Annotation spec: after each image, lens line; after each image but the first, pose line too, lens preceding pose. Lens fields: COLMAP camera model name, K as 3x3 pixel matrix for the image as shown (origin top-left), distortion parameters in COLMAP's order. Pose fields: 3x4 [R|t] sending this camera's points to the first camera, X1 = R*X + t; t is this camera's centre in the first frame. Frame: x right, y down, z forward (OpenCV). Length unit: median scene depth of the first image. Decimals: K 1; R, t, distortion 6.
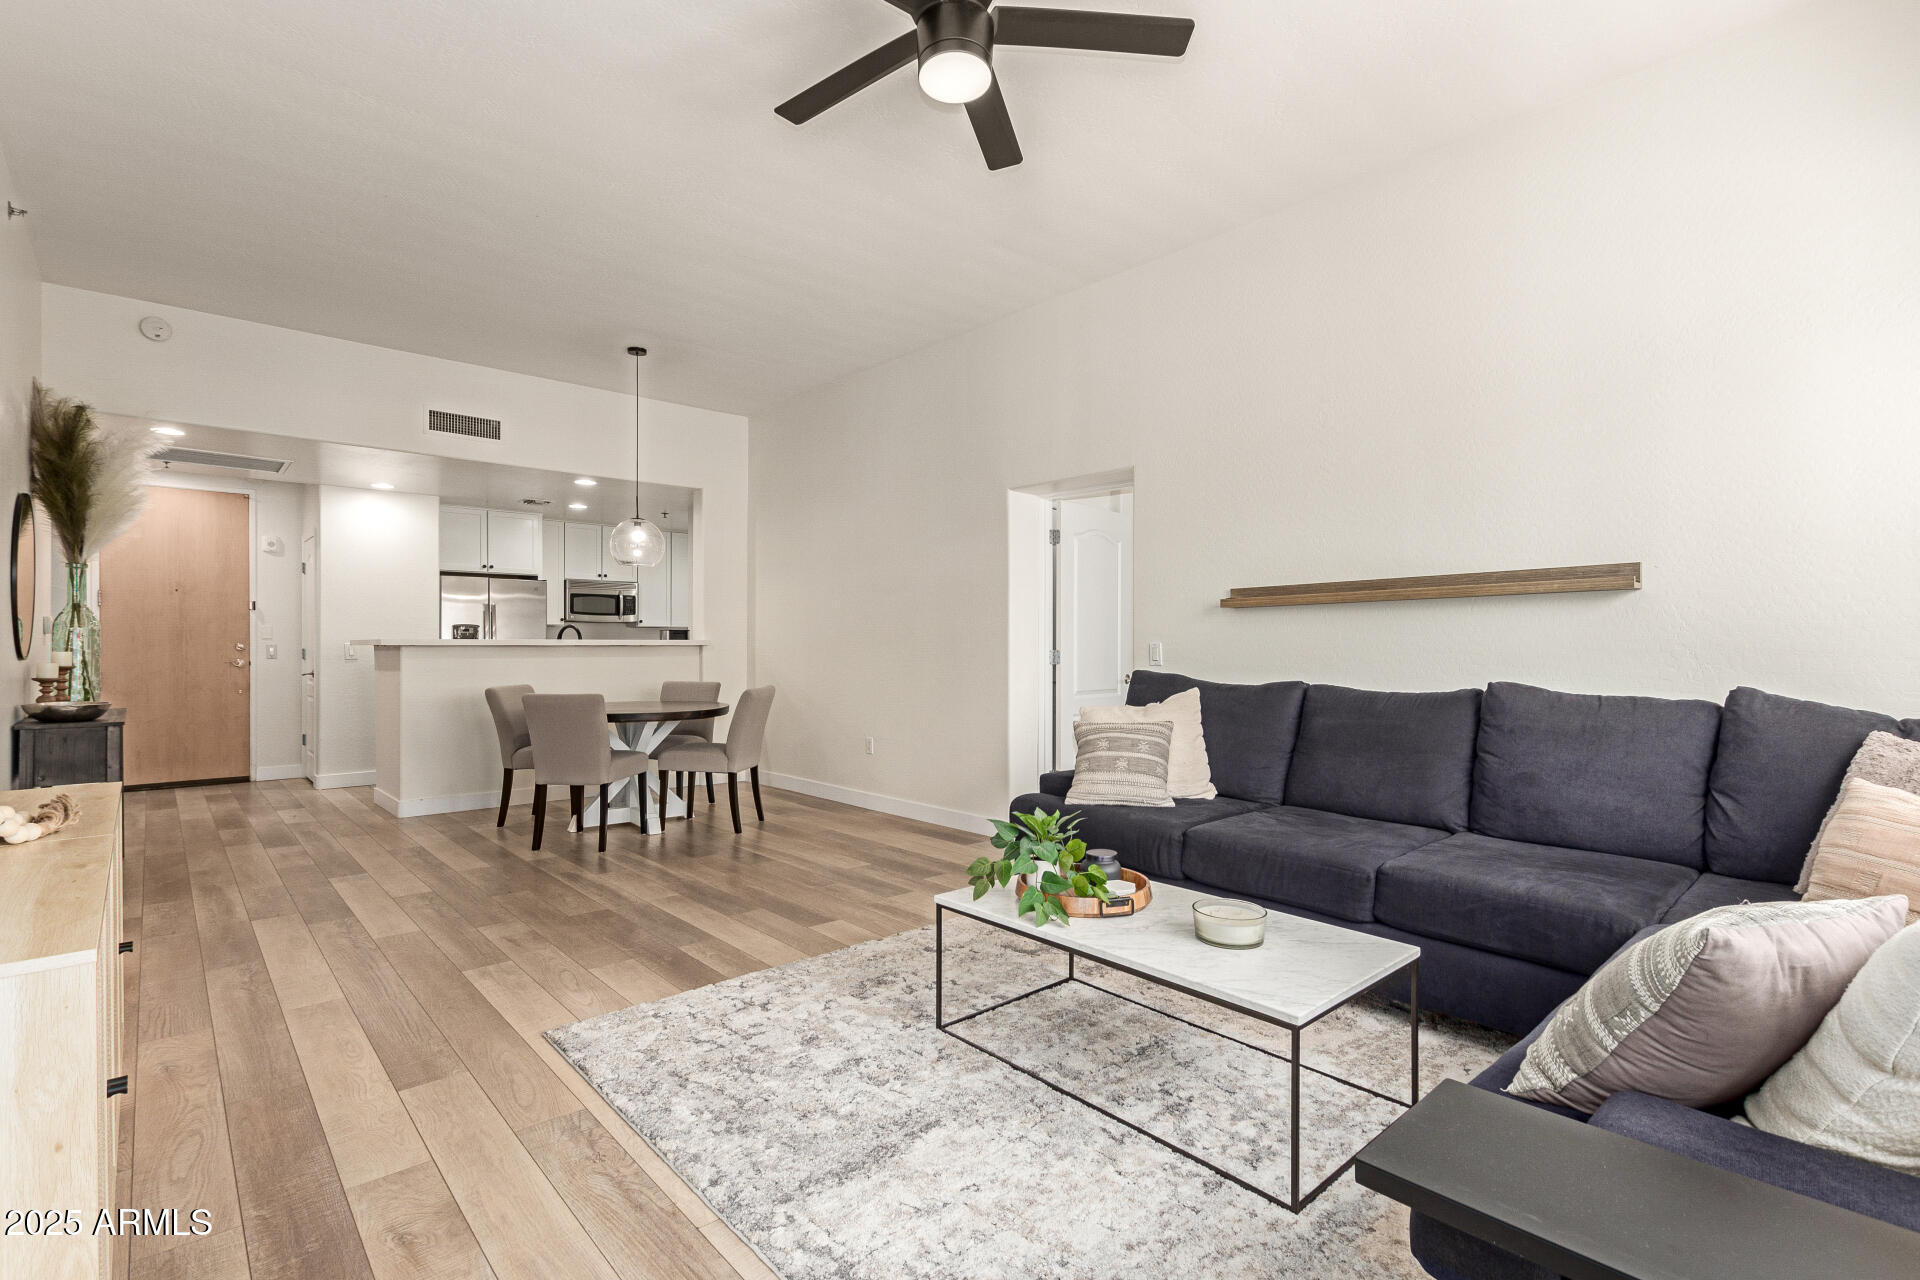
lens RADIAL K [[881.3, 0, 926.3], [0, 881.3, 625.1], [0, 0, 1]] dist [0.009517, -0.004068]
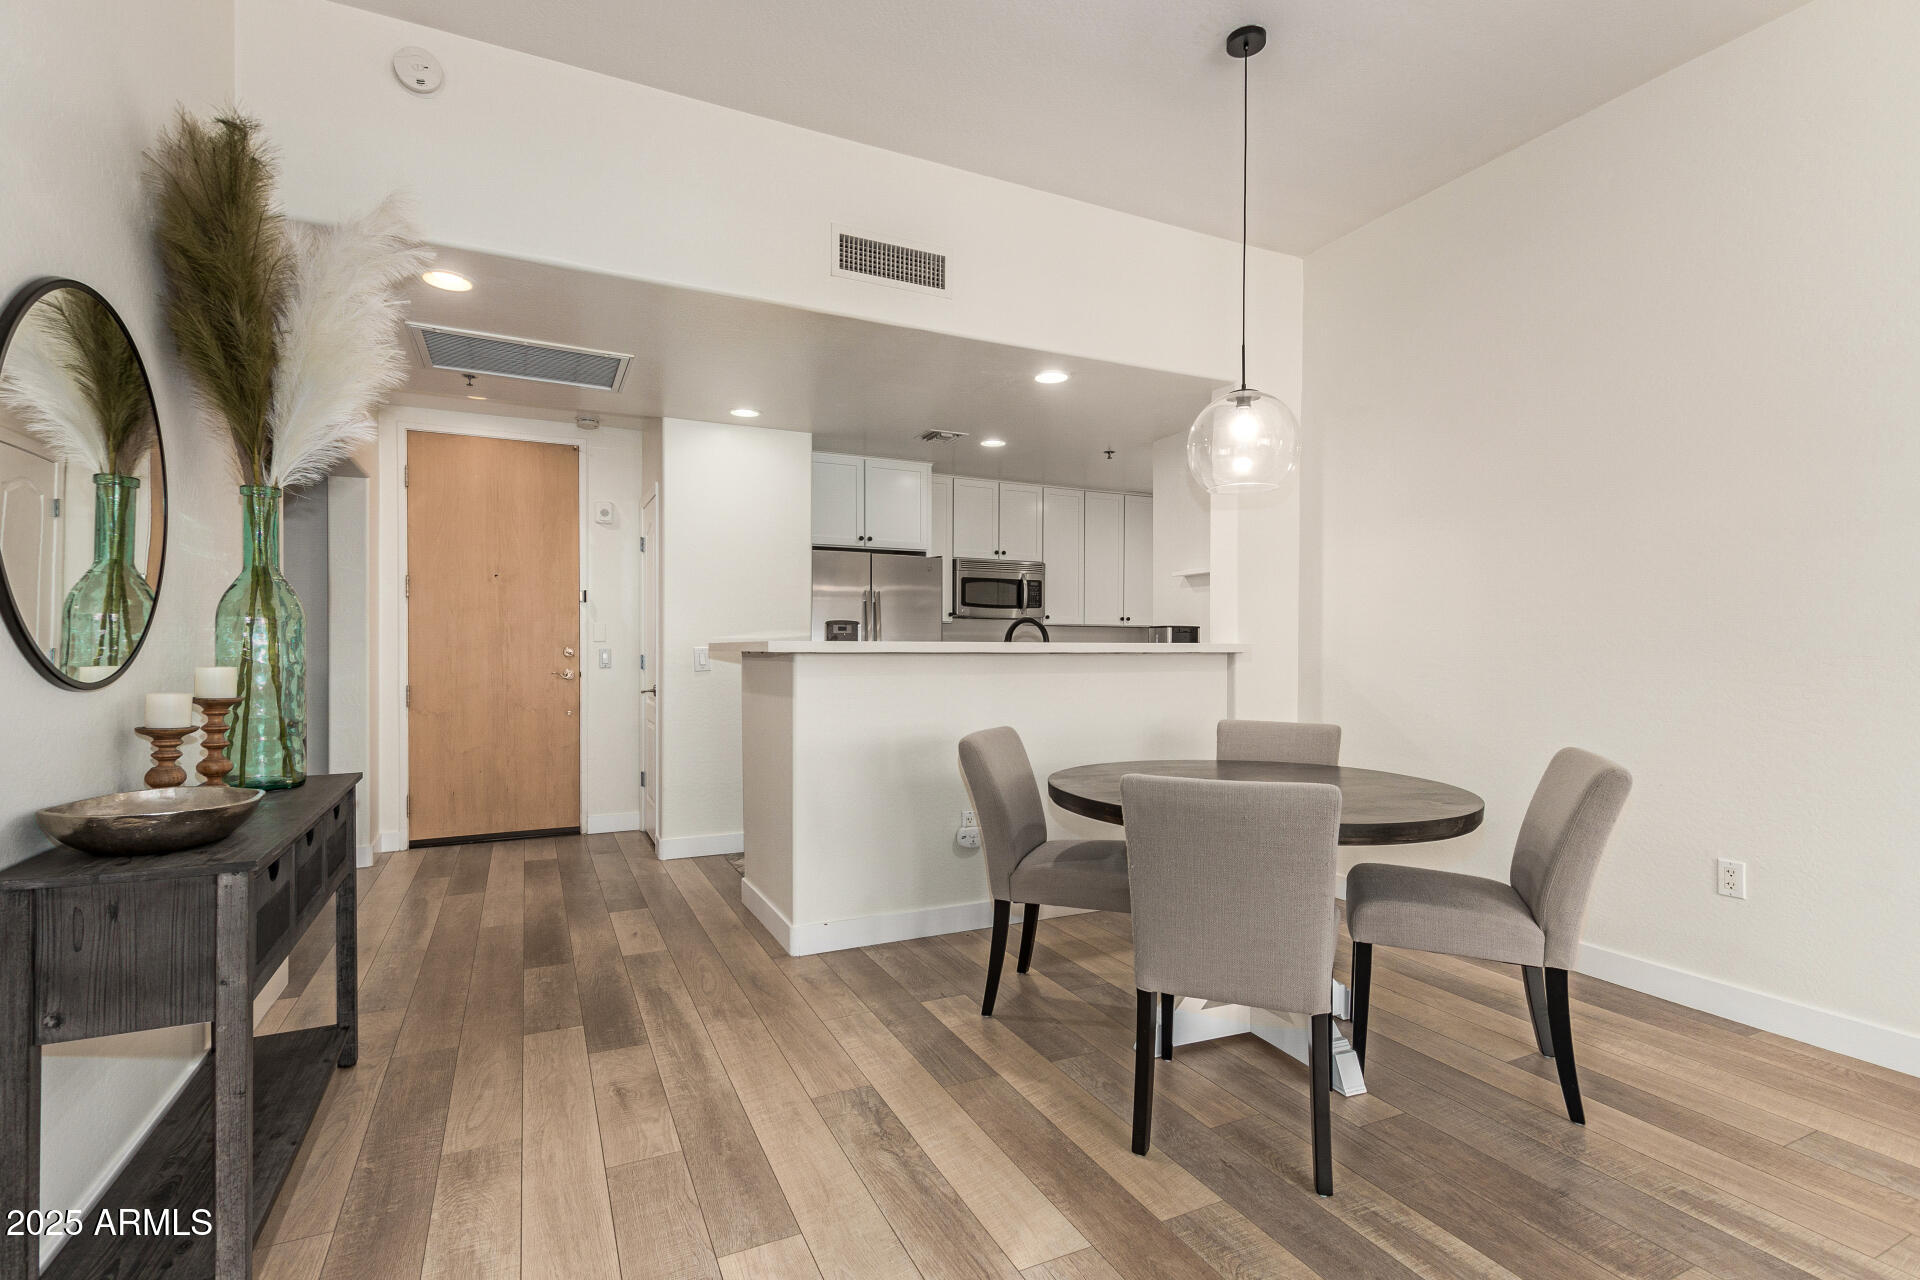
lens RADIAL K [[881.3, 0, 946.7], [0, 881.3, 649.3], [0, 0, 1]] dist [0.009517, -0.004068]
pose [[0.962448, 0.004959, -0.271422, -0.273180], [0.002112, 0.999666, 0.025755, 0.004844], [0.271459, -0.025361, 0.962116, 0.379245]]
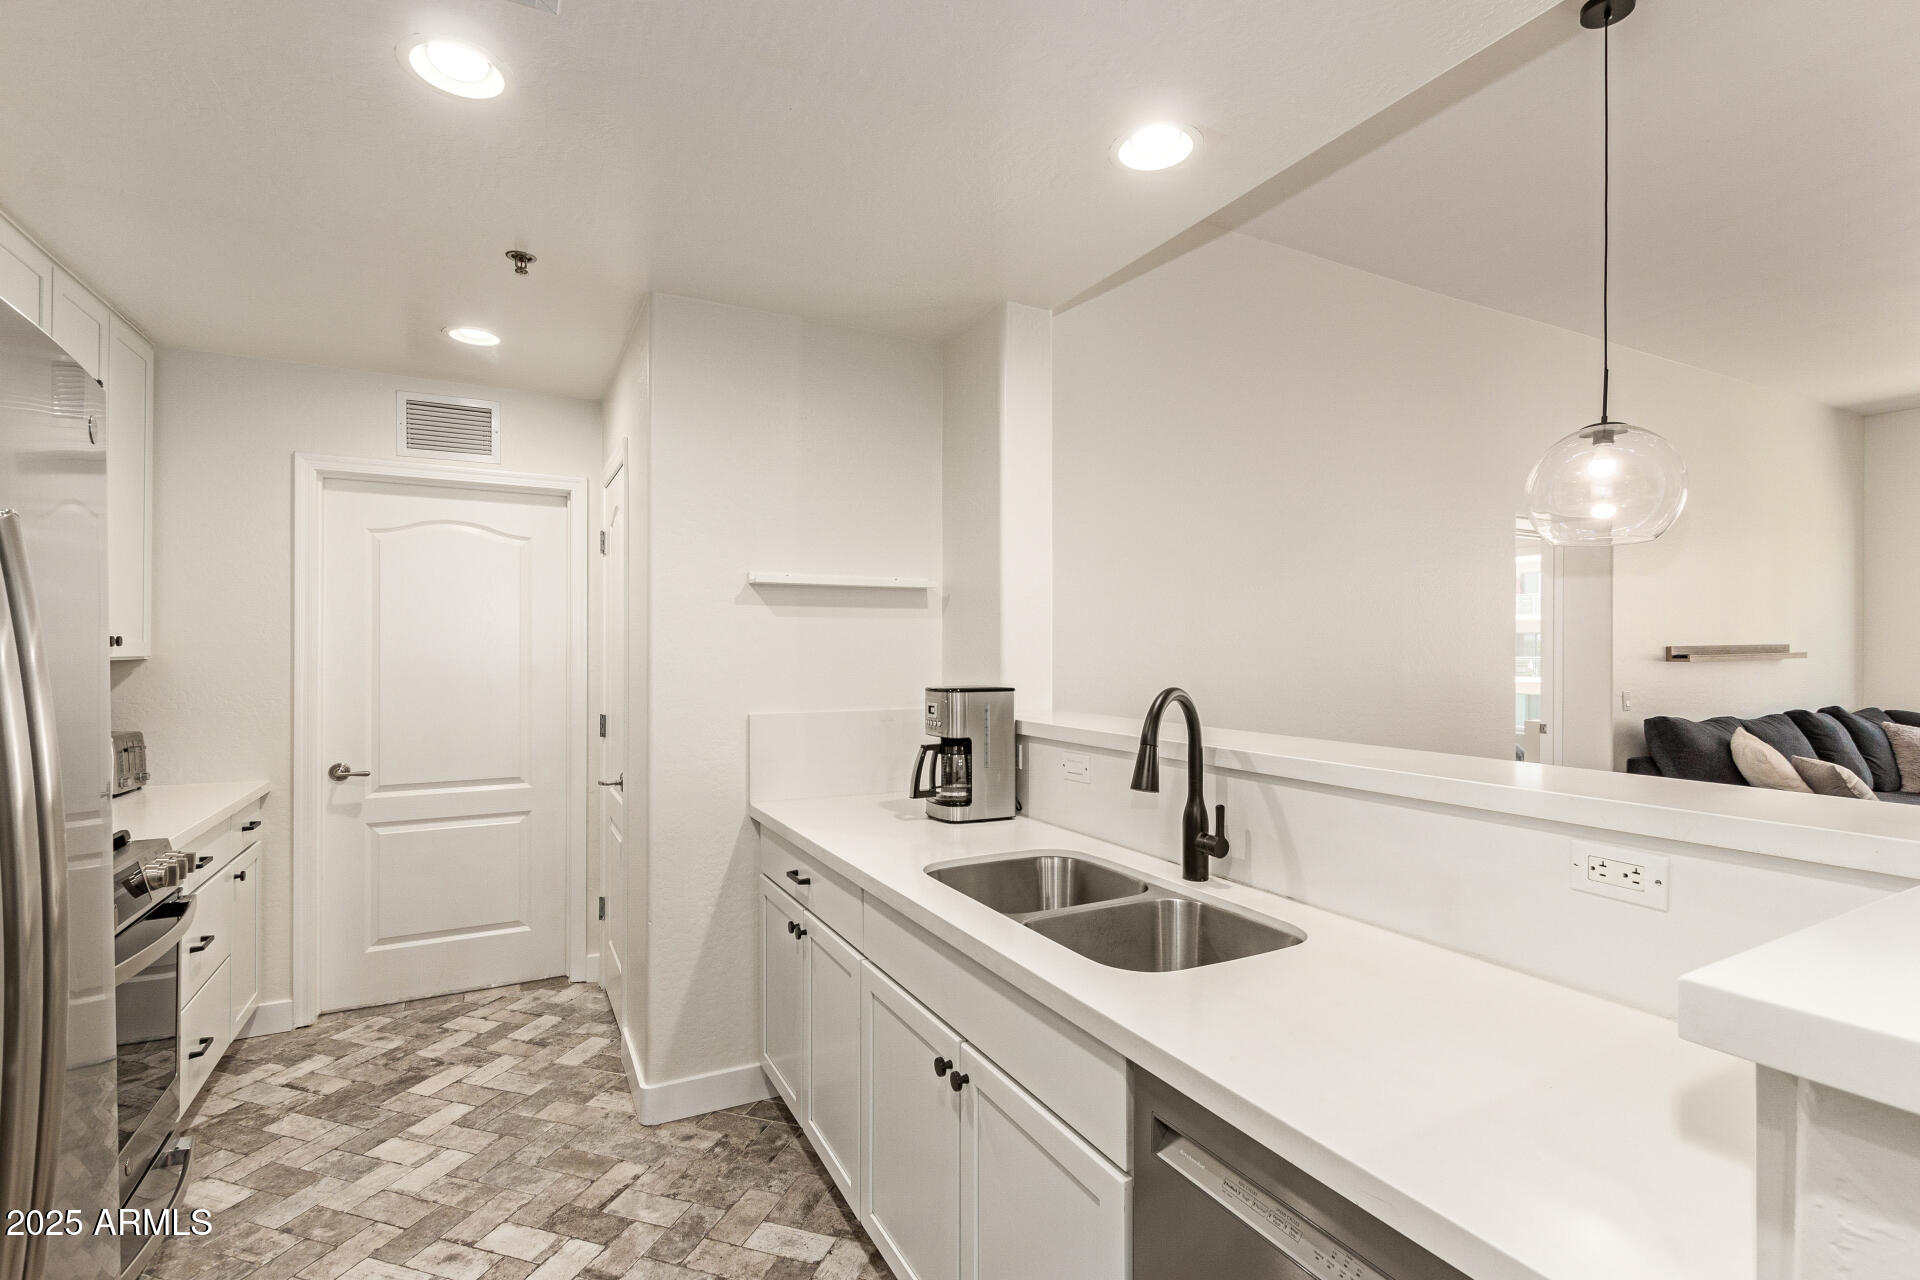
lens RADIAL K [[881.3, 0, 951.3], [0, 881.3, 646.4], [0, 0, 1]] dist [0.009517, -0.004068]
pose [[0.241312, 0.003549, 0.970441, -0.627258], [-0.026878, 0.999634, 0.003028, -0.011900], [-0.970075, -0.026814, 0.241319, 0.943177]]
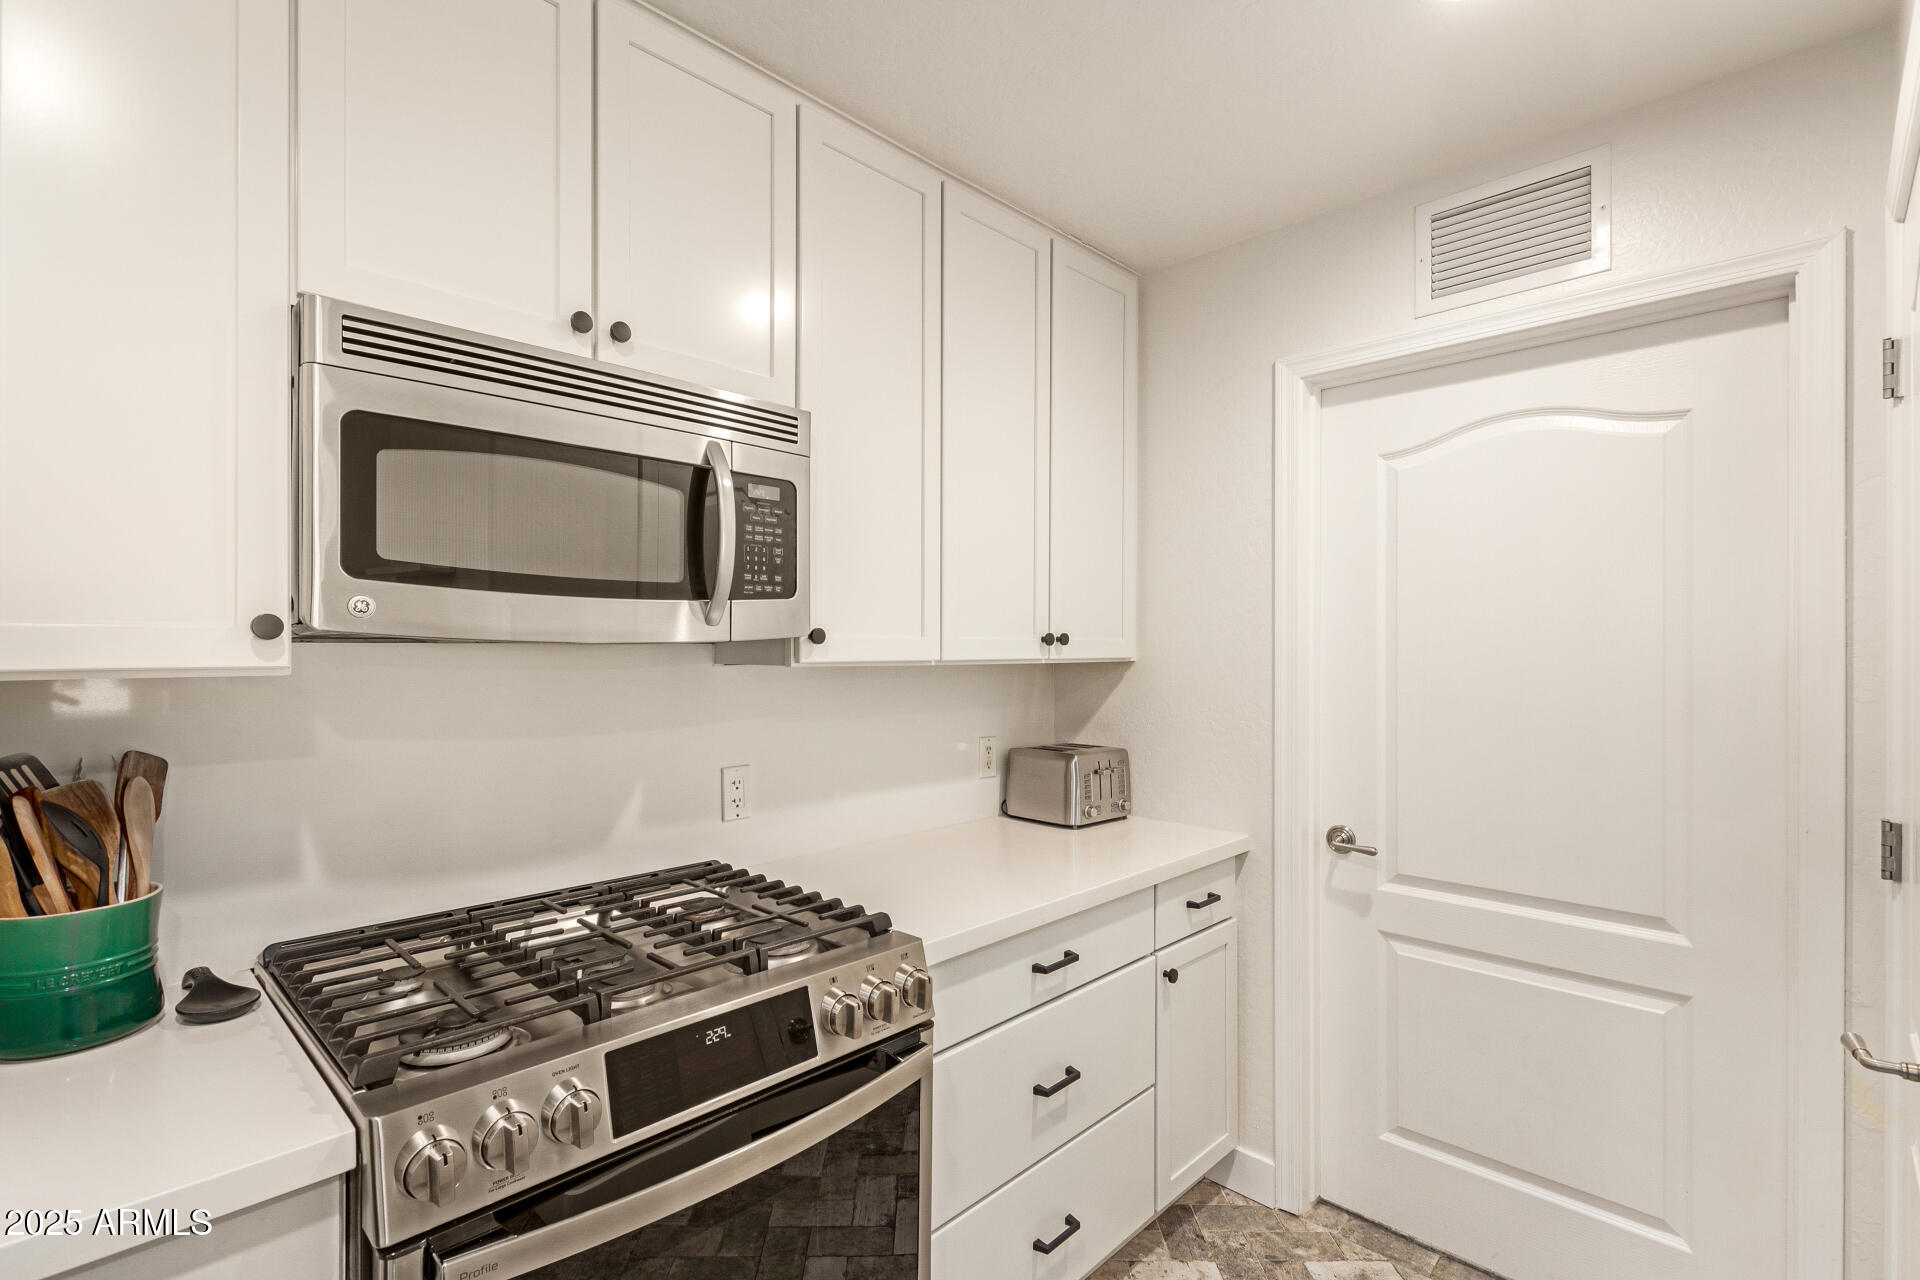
lens RADIAL K [[881.3, 0, 947.7], [0, 881.3, 648.5], [0, 0, 1]] dist [0.009517, -0.004068]
pose [[0.997144, 0.001784, 0.075499, -0.408152], [-0.003832, 0.999629, 0.026984, -0.008222], [-0.075422, -0.027196, 0.996781, 1.079536]]
